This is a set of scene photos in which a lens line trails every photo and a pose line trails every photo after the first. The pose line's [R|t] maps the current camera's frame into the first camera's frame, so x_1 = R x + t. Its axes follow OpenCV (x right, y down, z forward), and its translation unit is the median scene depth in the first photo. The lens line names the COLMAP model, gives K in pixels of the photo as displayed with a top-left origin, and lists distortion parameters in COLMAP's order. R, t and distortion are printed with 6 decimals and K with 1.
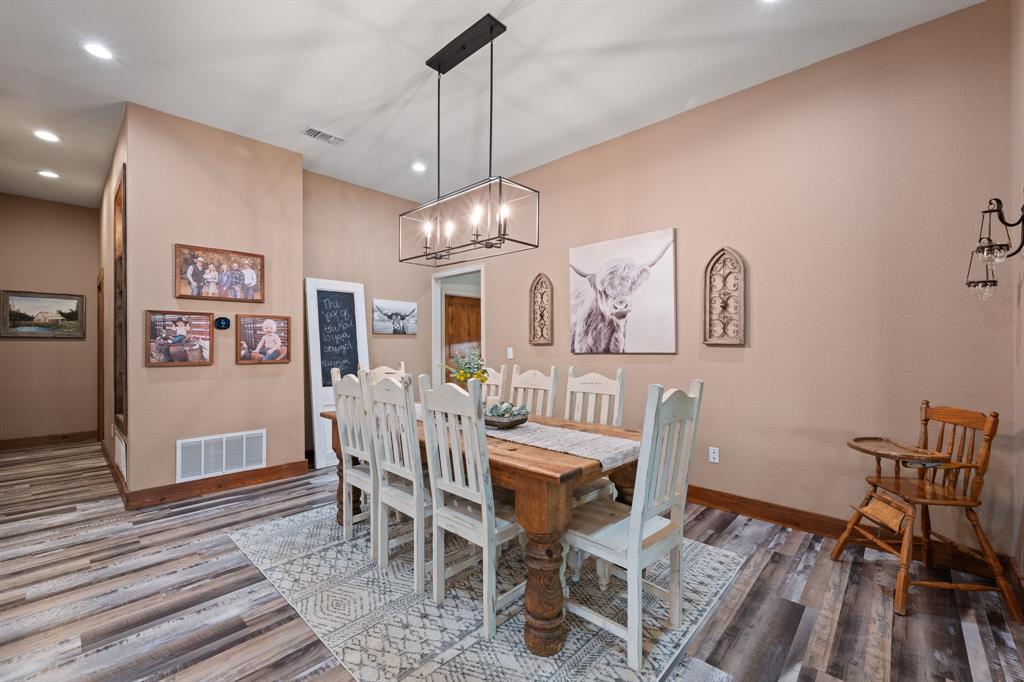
lens RADIAL K [[403.5, 0, 508.3], [0, 403.5, 341.3], [0, 0, 1]] dist [-0.001140, -0.000112]
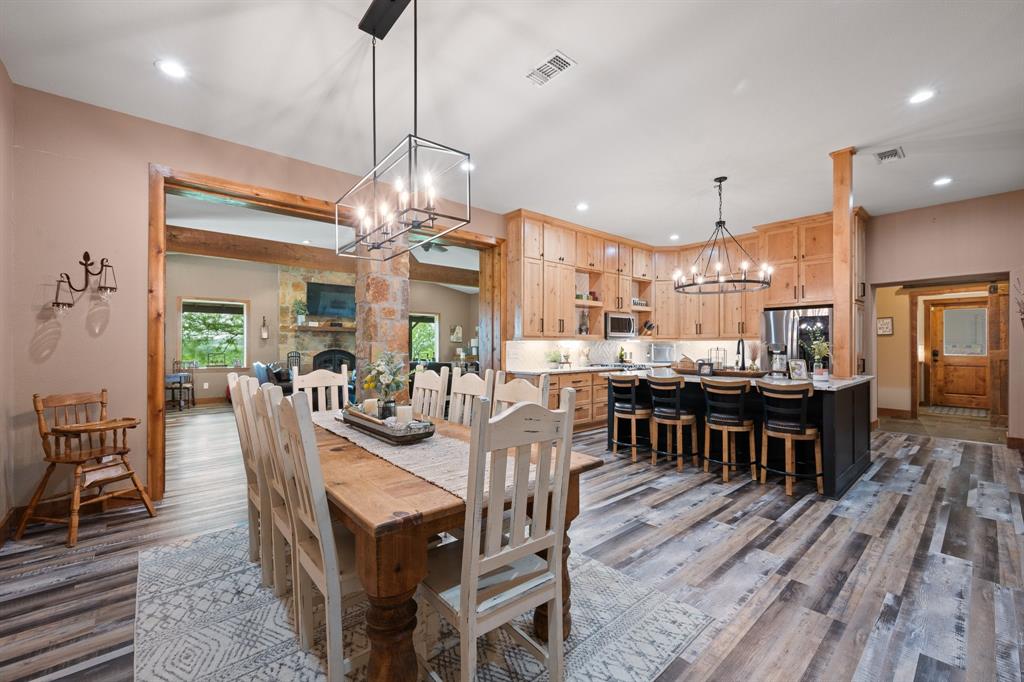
lens RADIAL K [[403.5, 0, 512.9], [0, 403.5, 346.3], [0, 0, 1]] dist [-0.001140, -0.000112]
pose [[-0.996152, 0.004920, 0.087504, -0.450908], [0.004280, 0.999963, -0.007505, 0.014691], [-0.087538, -0.007101, -0.996136, 1.887551]]
